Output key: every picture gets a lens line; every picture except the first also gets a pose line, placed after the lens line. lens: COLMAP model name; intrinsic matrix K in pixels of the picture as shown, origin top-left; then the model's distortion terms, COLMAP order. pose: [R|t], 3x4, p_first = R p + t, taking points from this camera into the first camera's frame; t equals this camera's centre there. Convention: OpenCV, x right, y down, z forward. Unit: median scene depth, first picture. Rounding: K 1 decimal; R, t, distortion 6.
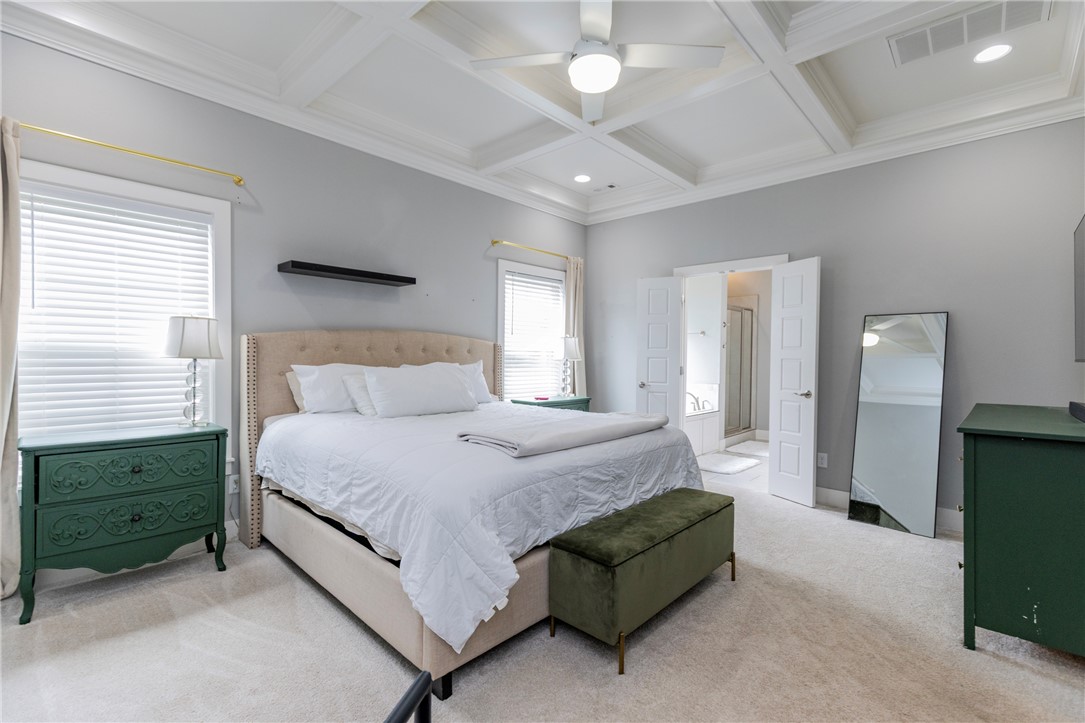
lens RADIAL K [[488.6, 0, 547.5], [0, 488.6, 363.4], [0, 0, 1]] dist [-0.000193, 0.000048]
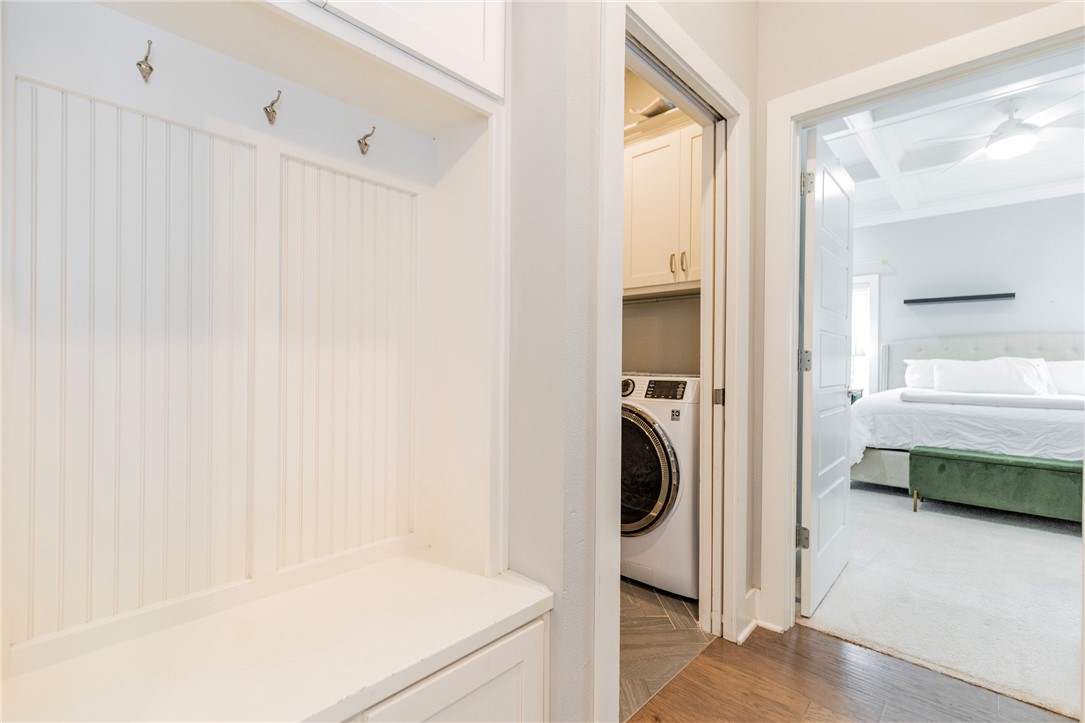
lens RADIAL K [[488.6, 0, 547.5], [0, 488.6, 363.4], [0, 0, 1]] dist [-0.000193, 0.000048]
pose [[-0.001026, -0.006749, -0.999977, 1.242865], [-0.024254, 0.999683, -0.006722, 0.060262], [0.999705, 0.024247, -0.001189, -0.272104]]
